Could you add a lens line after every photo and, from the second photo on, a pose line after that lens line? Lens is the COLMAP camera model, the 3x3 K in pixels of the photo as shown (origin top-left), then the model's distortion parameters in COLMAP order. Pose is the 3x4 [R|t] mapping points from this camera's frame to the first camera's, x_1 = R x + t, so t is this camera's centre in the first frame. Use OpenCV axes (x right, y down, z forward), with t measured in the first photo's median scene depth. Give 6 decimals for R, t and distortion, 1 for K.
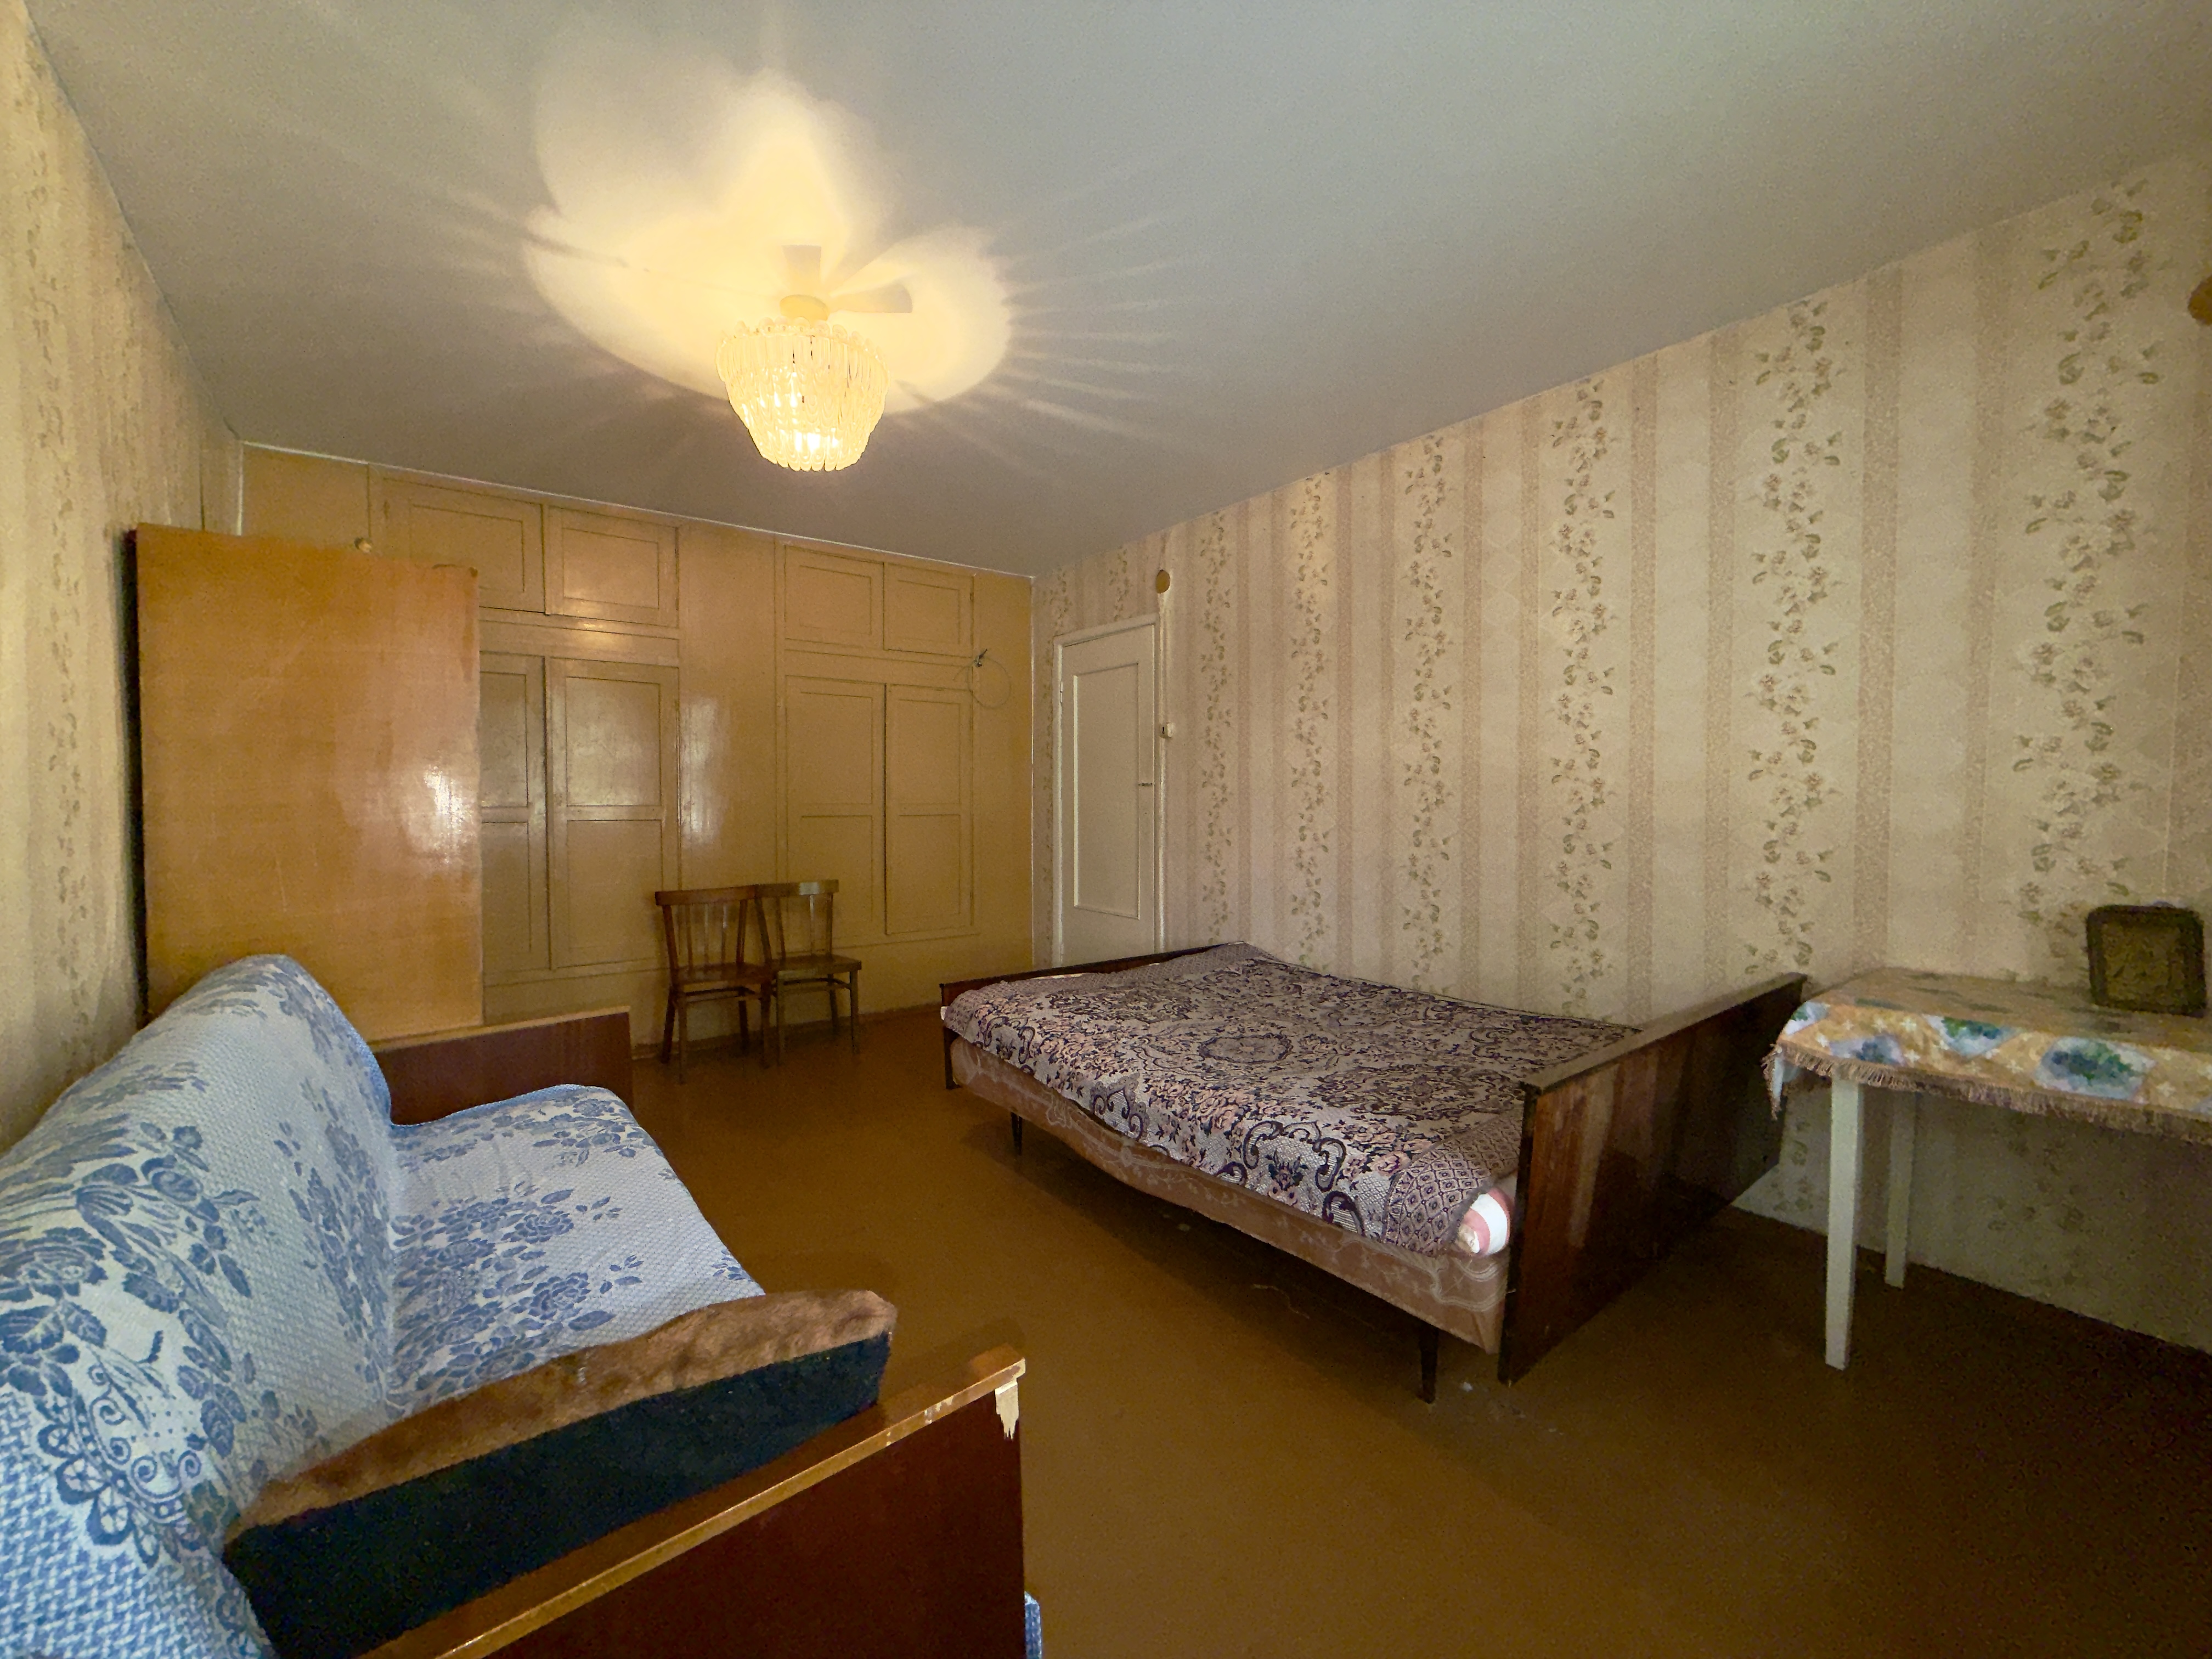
lens RADIAL K [[886.7, 0, 1101.4], [0, 886.7, 833.1], [0, 0, 1]] dist [0.002817, -0.000825]
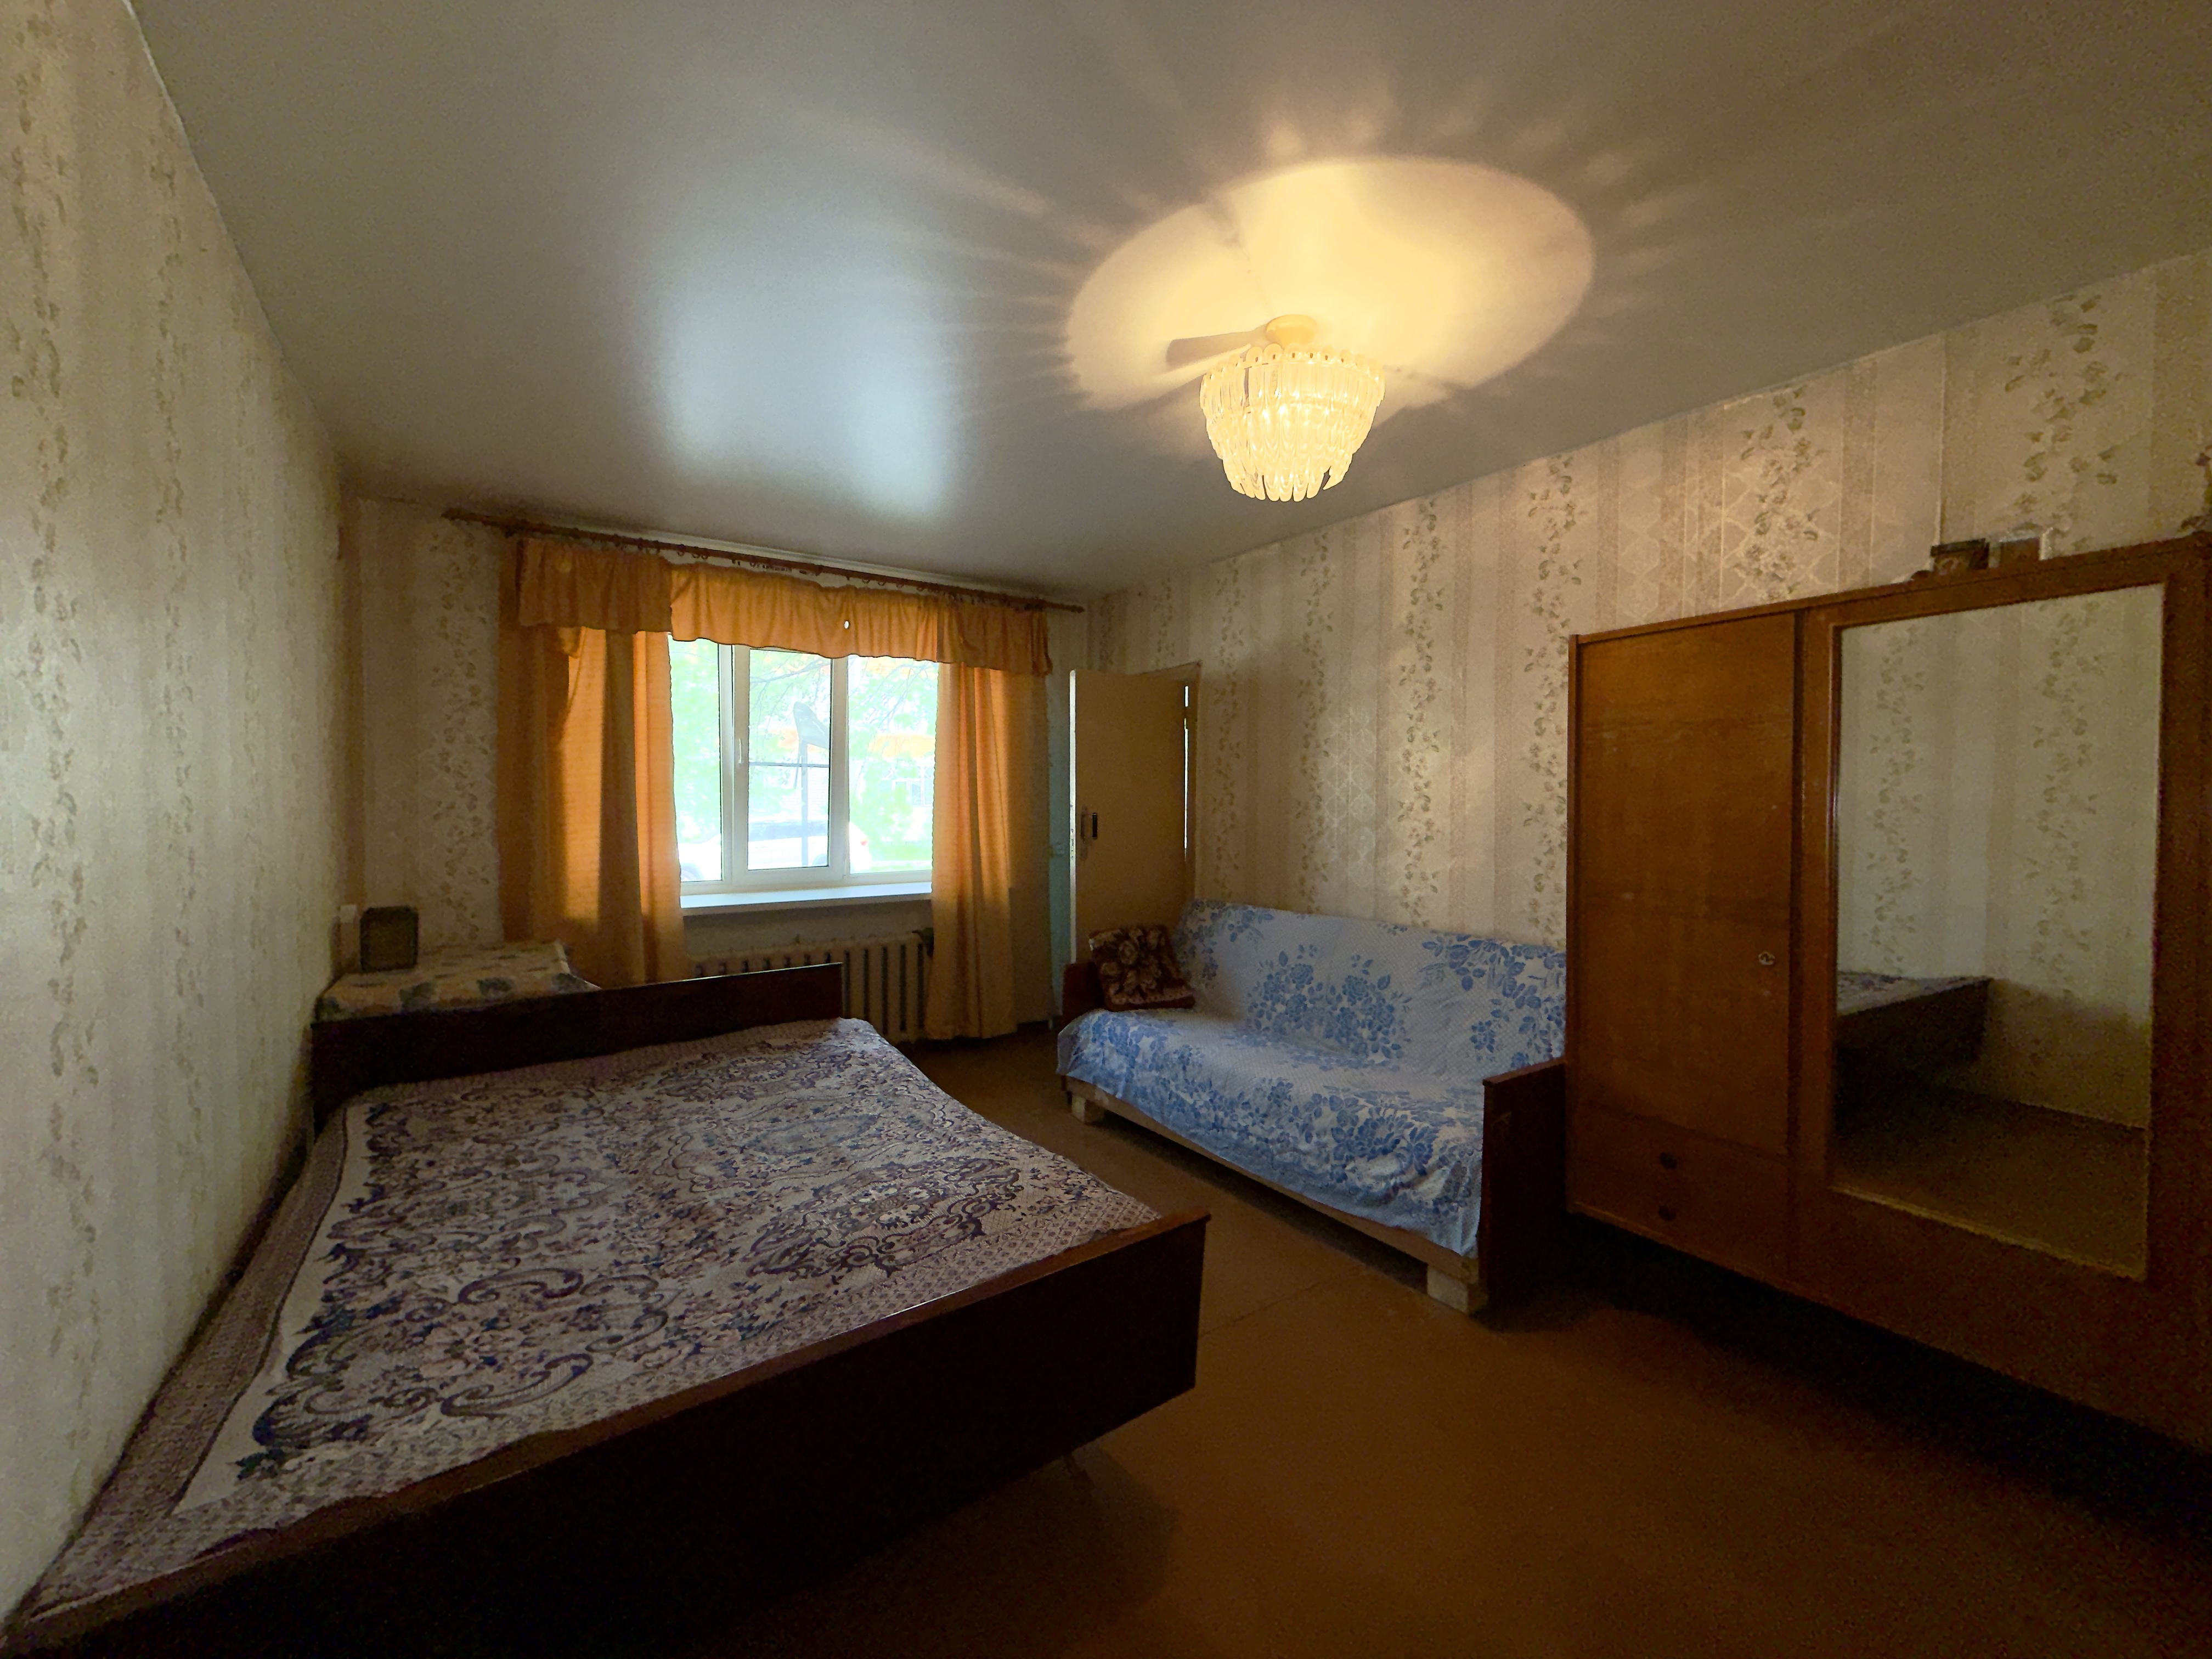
lens RADIAL K [[886.7, 0, 1104.1], [0, 886.7, 824.0], [0, 0, 1]] dist [0.002817, -0.000825]
pose [[-0.999058, 0.001012, 0.043389, -0.174086], [0.003859, 0.997840, 0.065571, -0.131191], [-0.043229, 0.065677, -0.996904, 1.893217]]
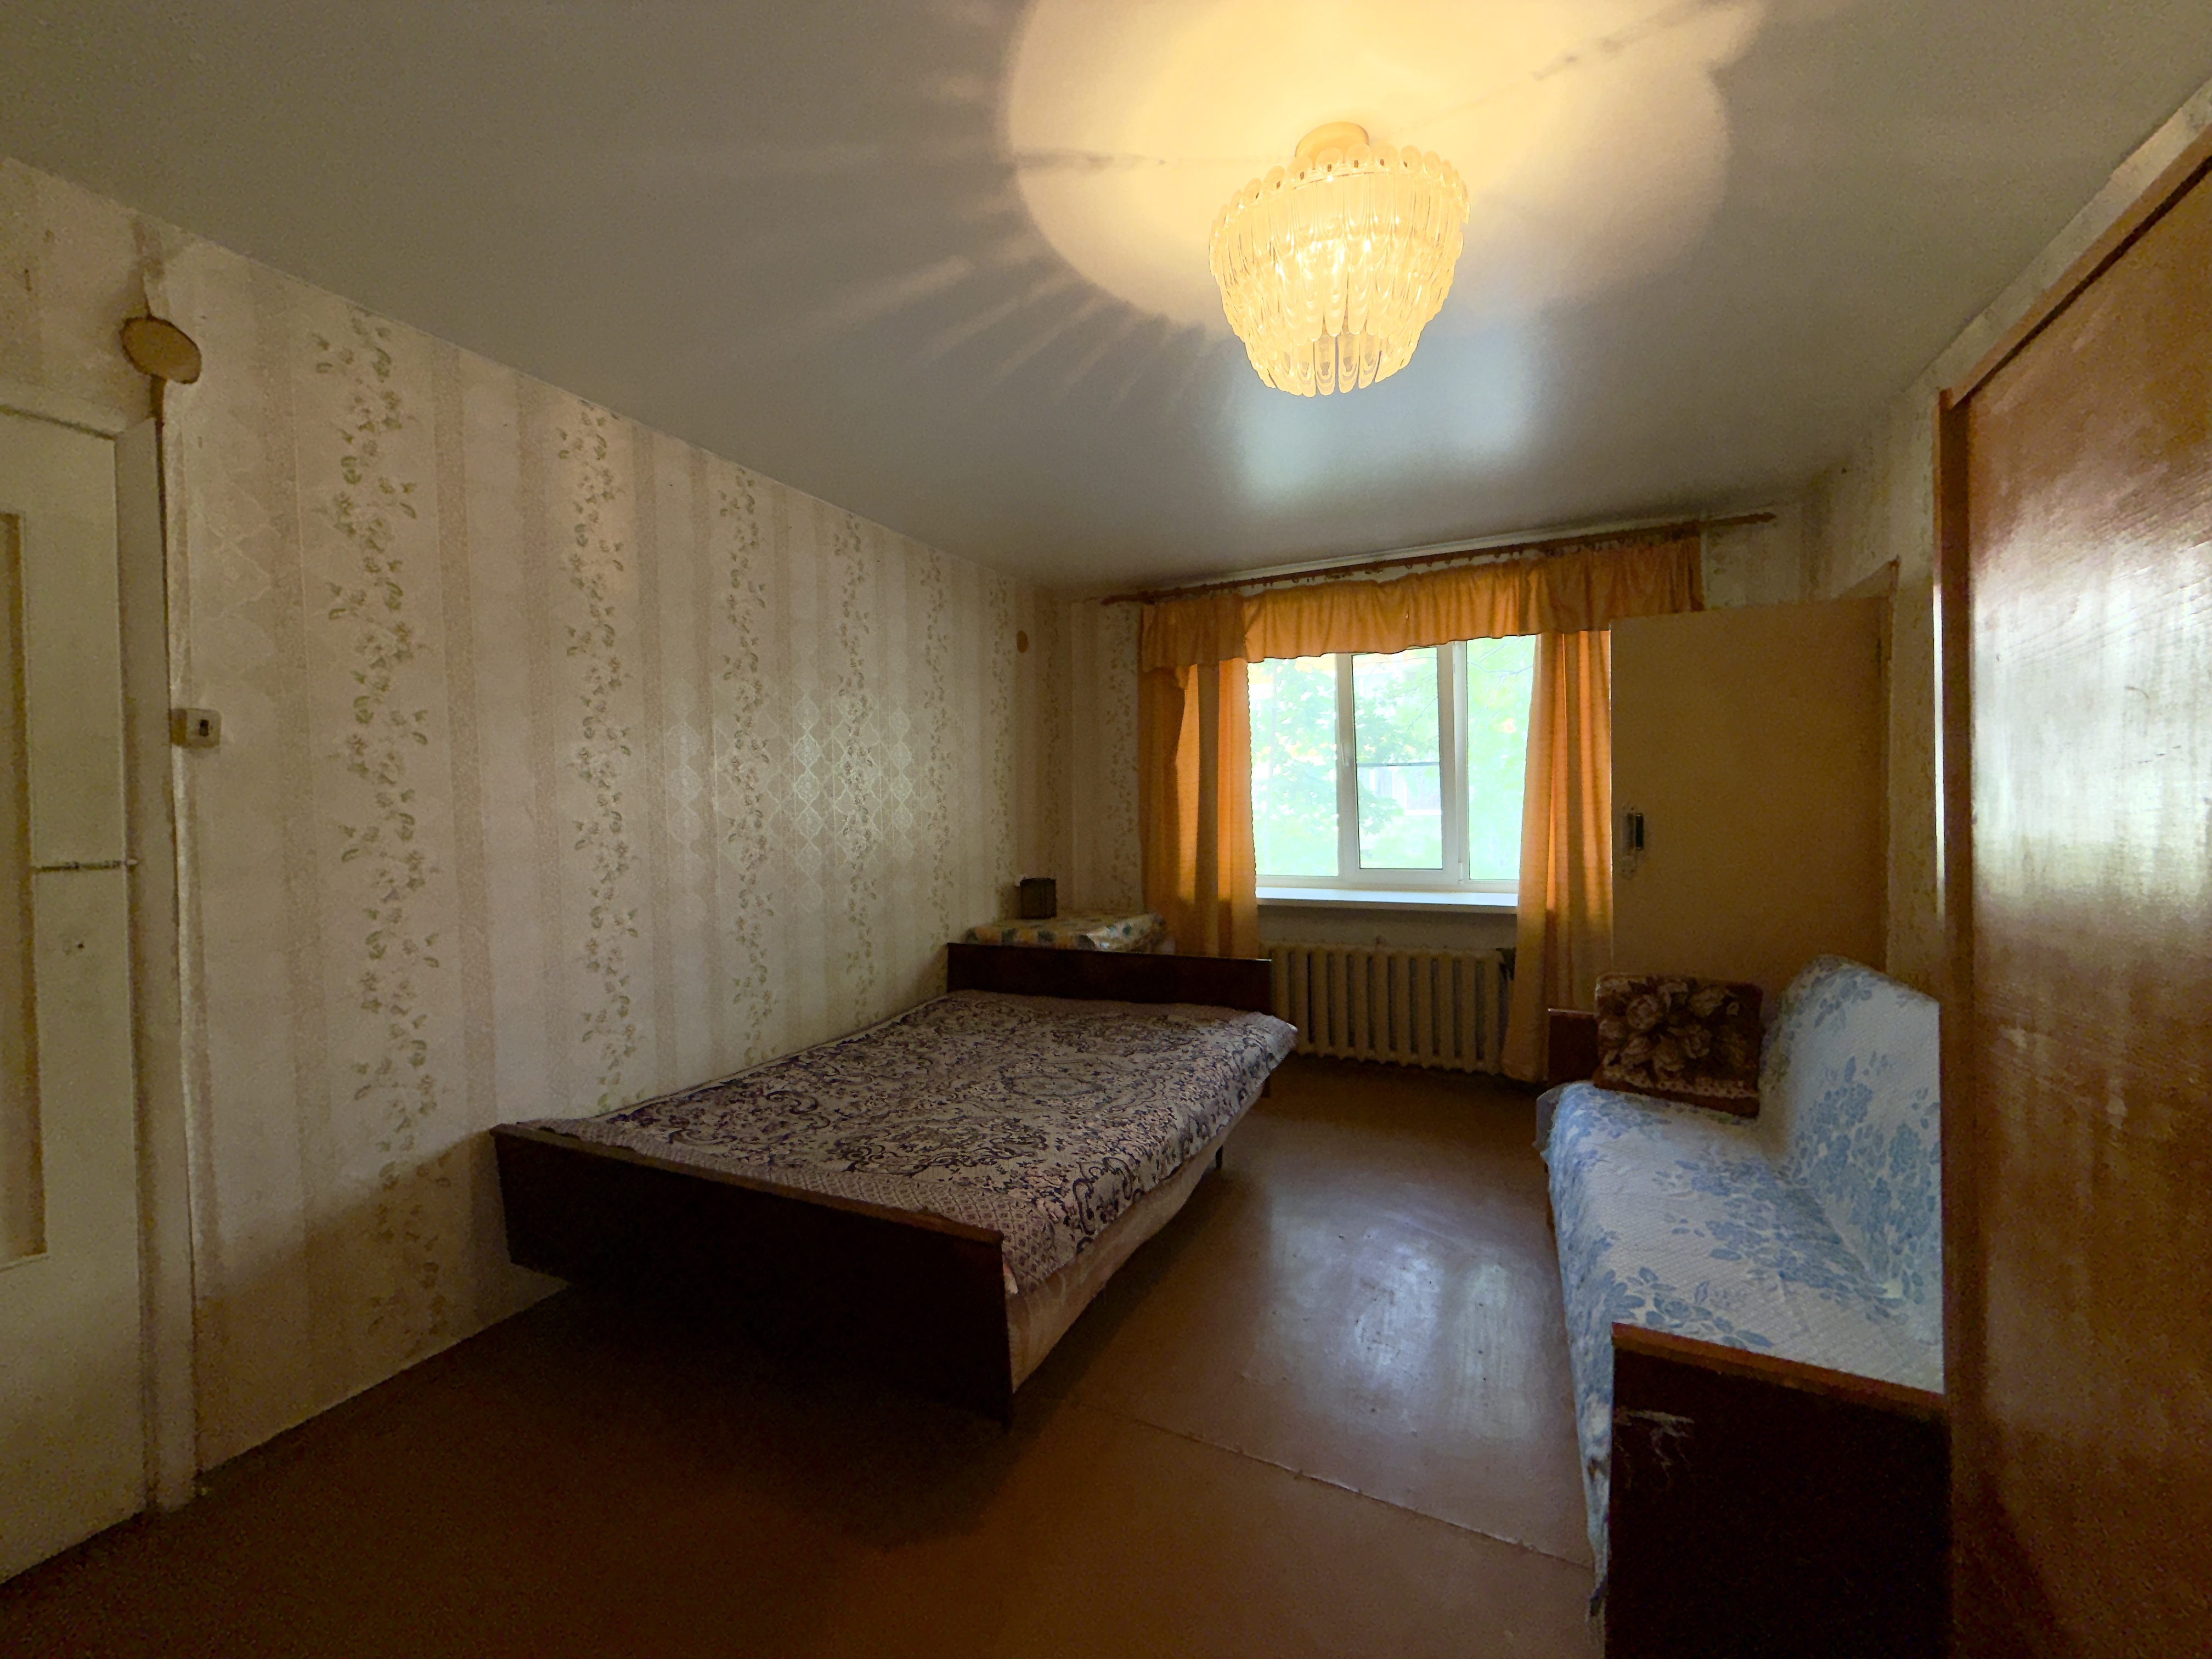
lens RADIAL K [[886.7, 0, 1091.0], [0, 886.7, 828.9], [0, 0, 1]] dist [0.002817, -0.000825]
pose [[-0.445873, -0.014268, 0.894983, -0.829158], [0.053581, 0.997654, 0.042598, -0.114239], [-0.893491, 0.066948, -0.444062, 1.438579]]
